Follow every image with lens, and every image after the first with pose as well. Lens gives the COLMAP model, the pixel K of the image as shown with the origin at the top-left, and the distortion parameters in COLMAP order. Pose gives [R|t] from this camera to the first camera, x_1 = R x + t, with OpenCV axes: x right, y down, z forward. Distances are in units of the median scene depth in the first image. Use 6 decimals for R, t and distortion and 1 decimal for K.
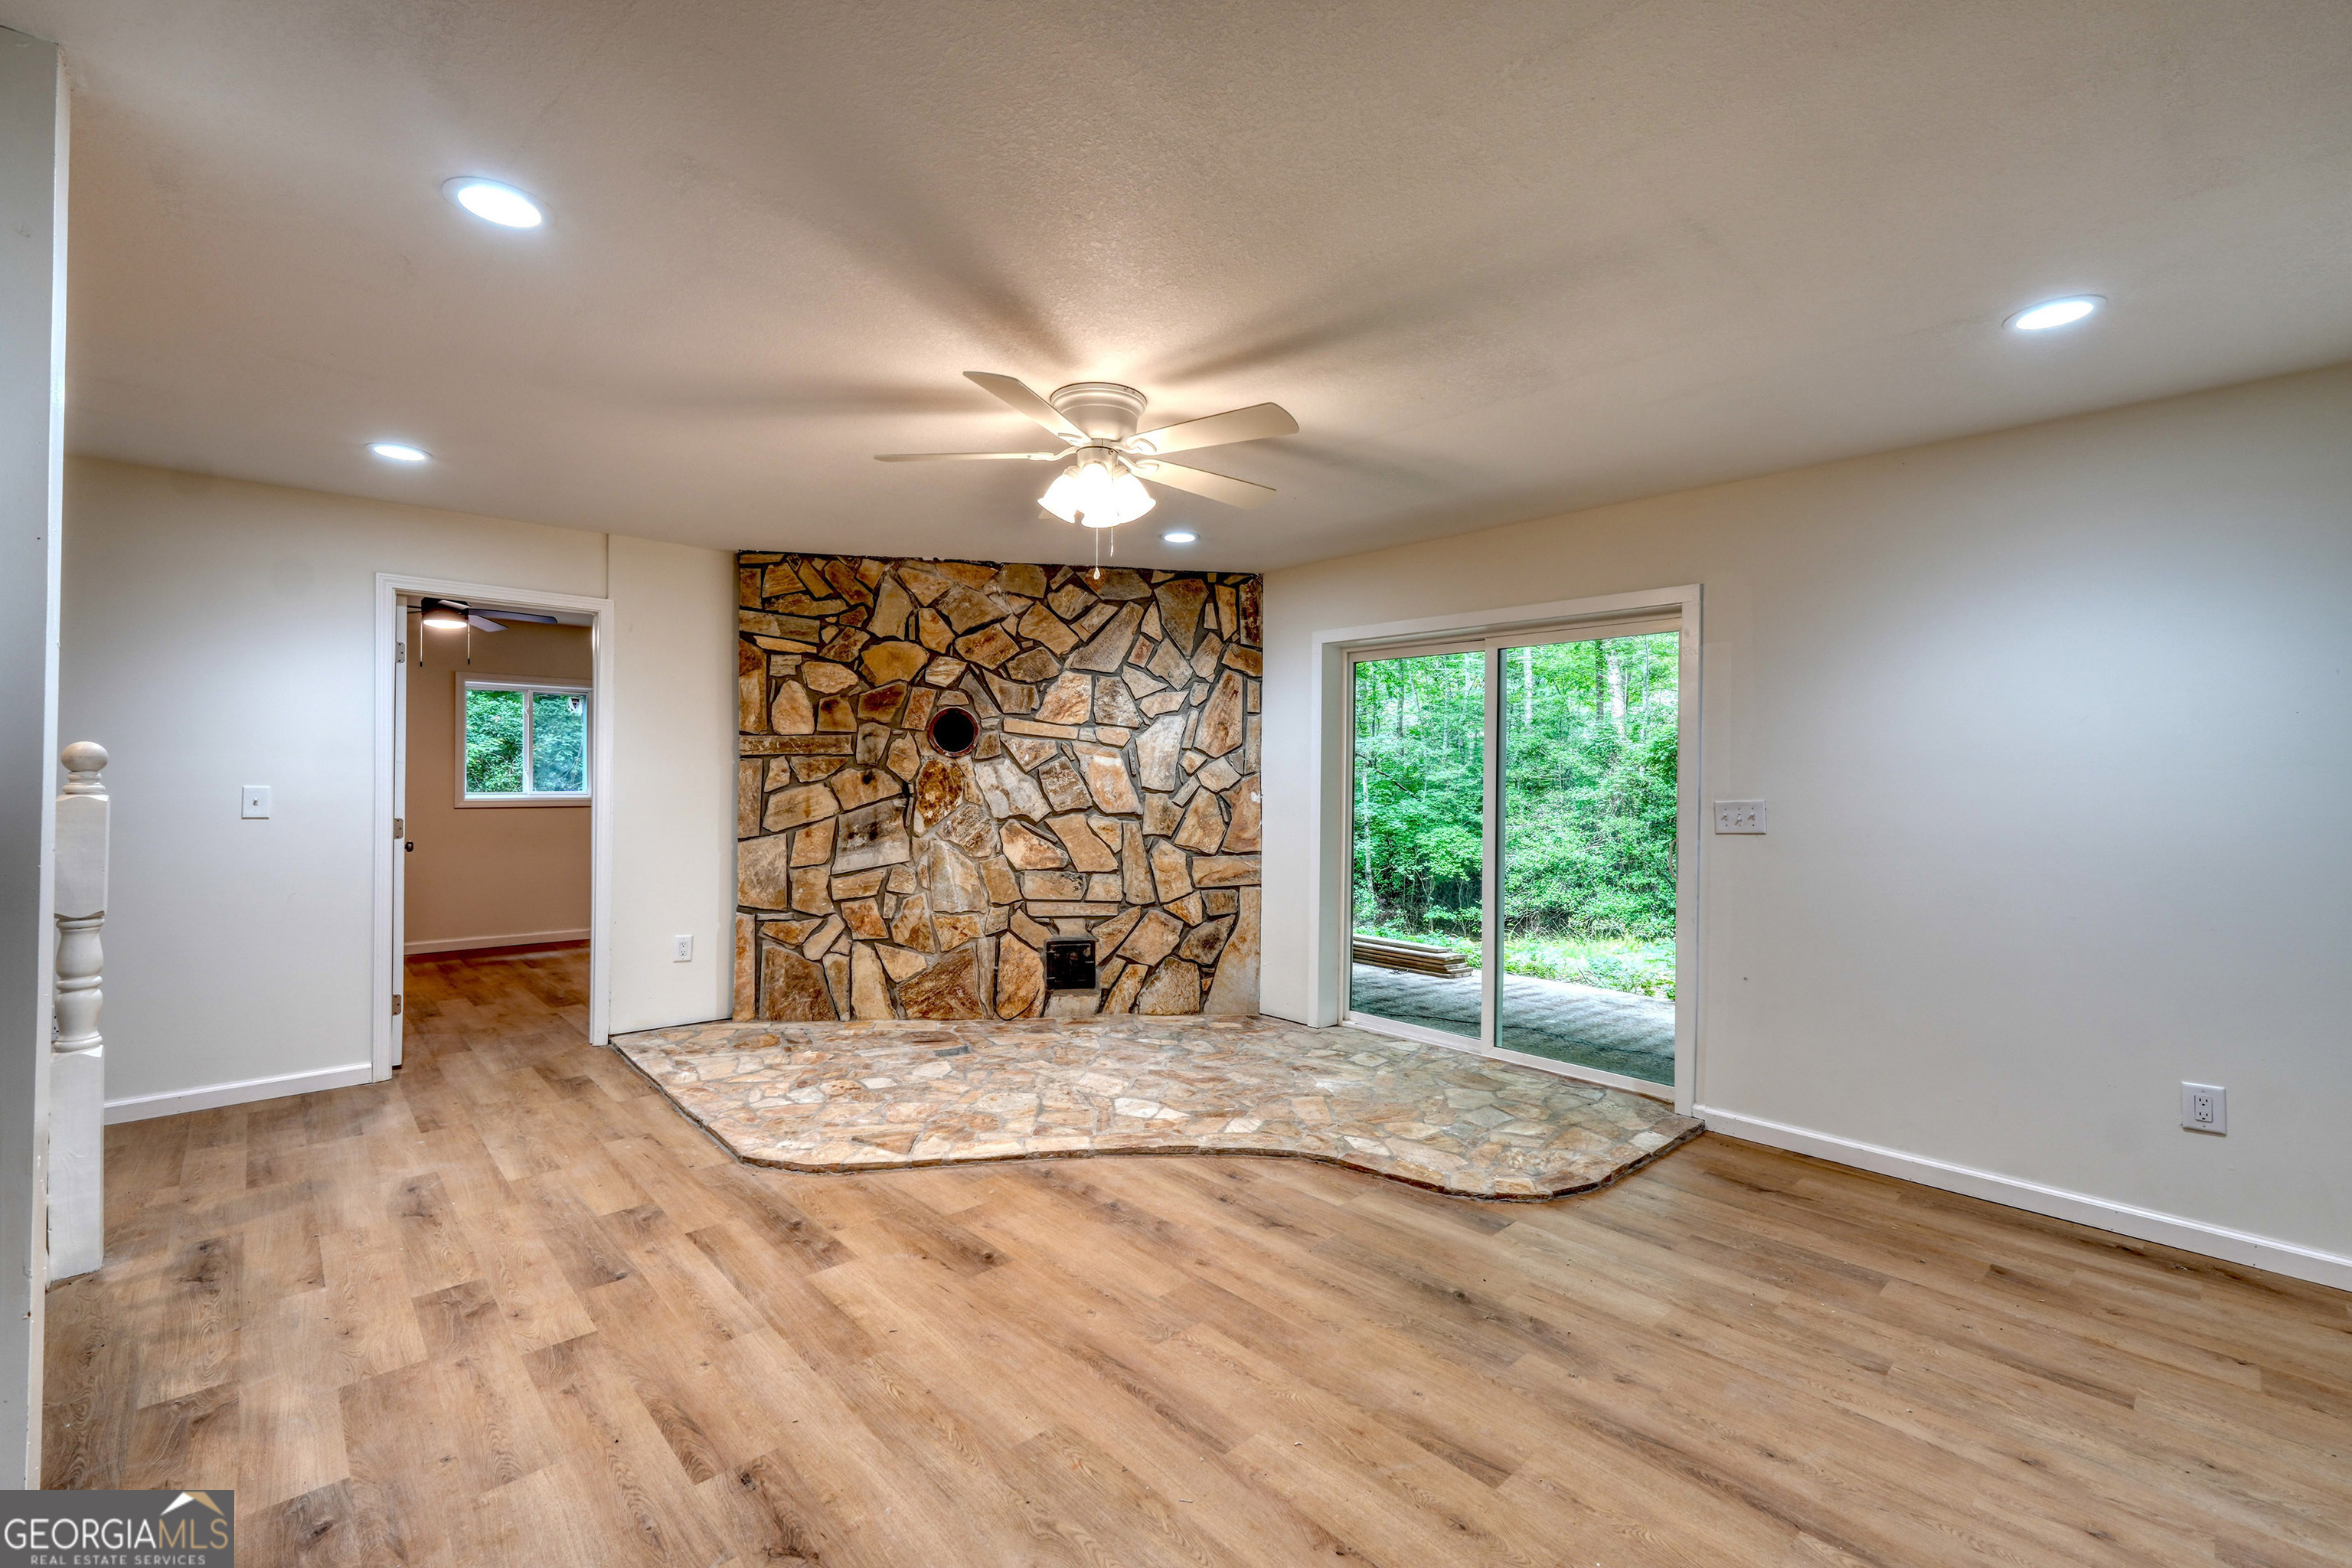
lens RADIAL K [[999.8, 0, 1168.5], [0, 999.8, 780.8], [0, 0, 1]] dist [-0.004503, 0.001626]
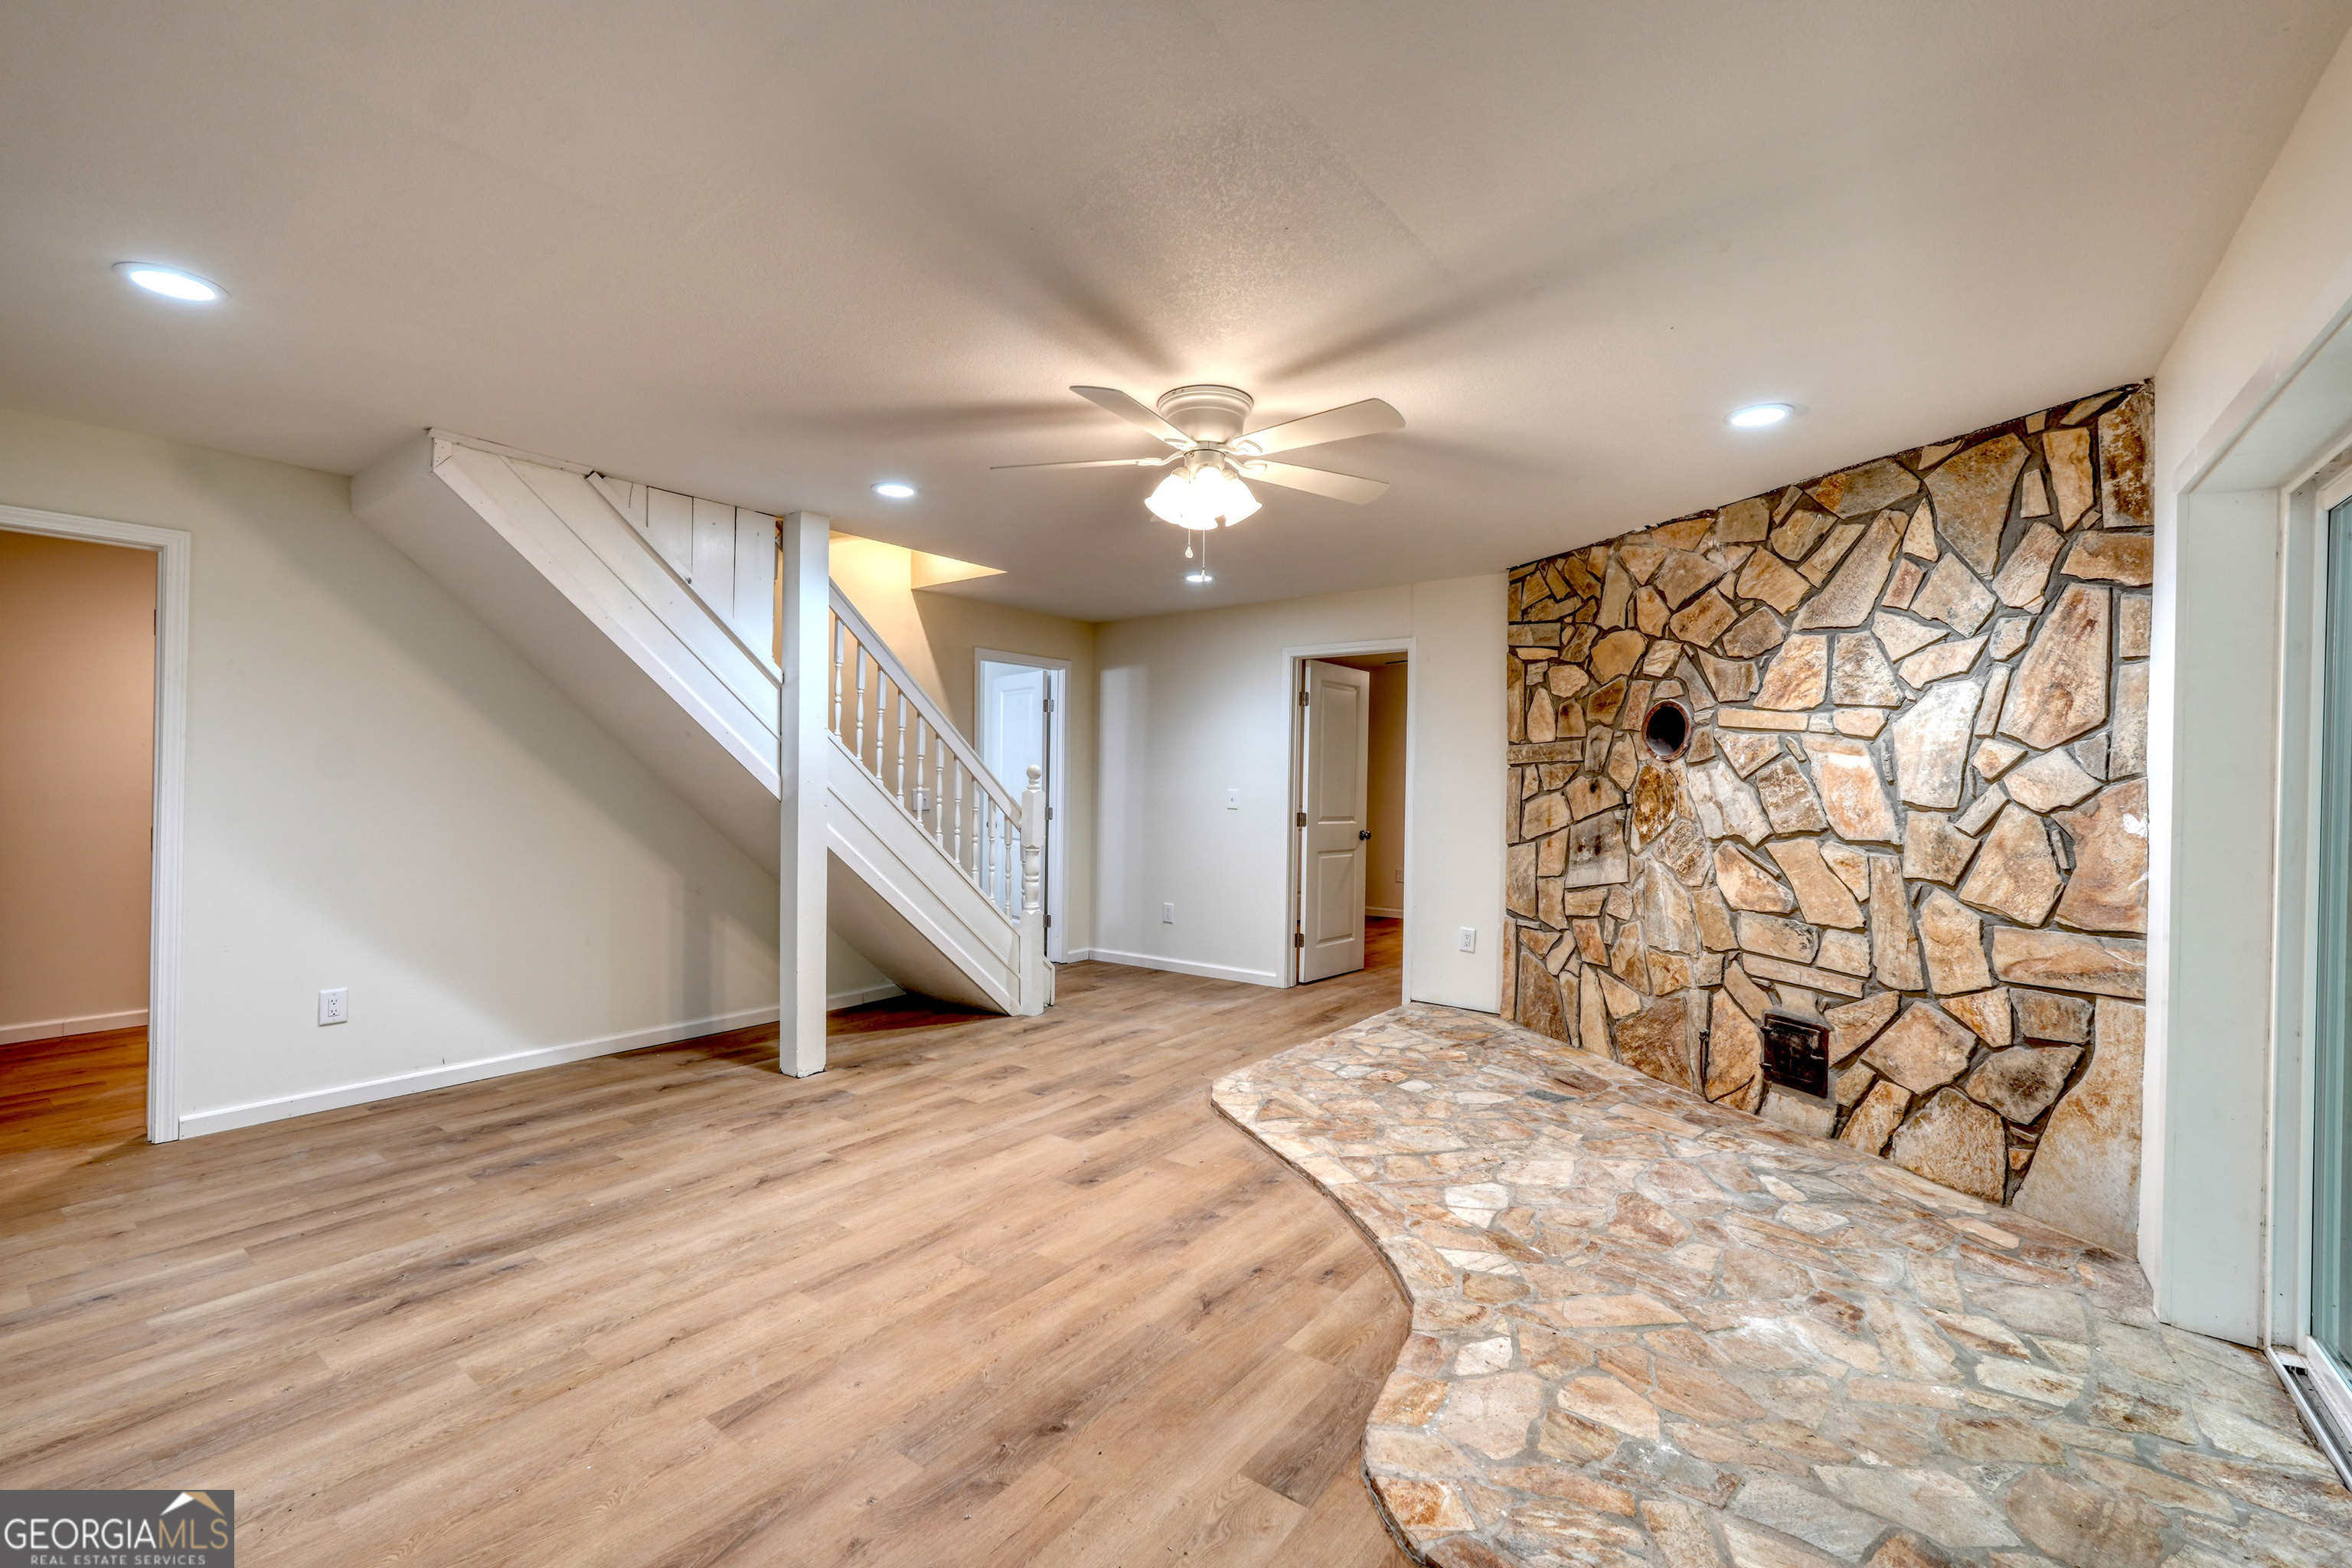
lens RADIAL K [[999.8, 0, 1168.2], [0, 999.8, 784.1], [0, 0, 1]] dist [-0.004503, 0.001626]
pose [[0.173403, -0.003233, -0.984846, 0.532311], [-0.012793, 0.999903, -0.005535, 0.005126], [0.984768, 0.013559, 0.173345, 0.463208]]
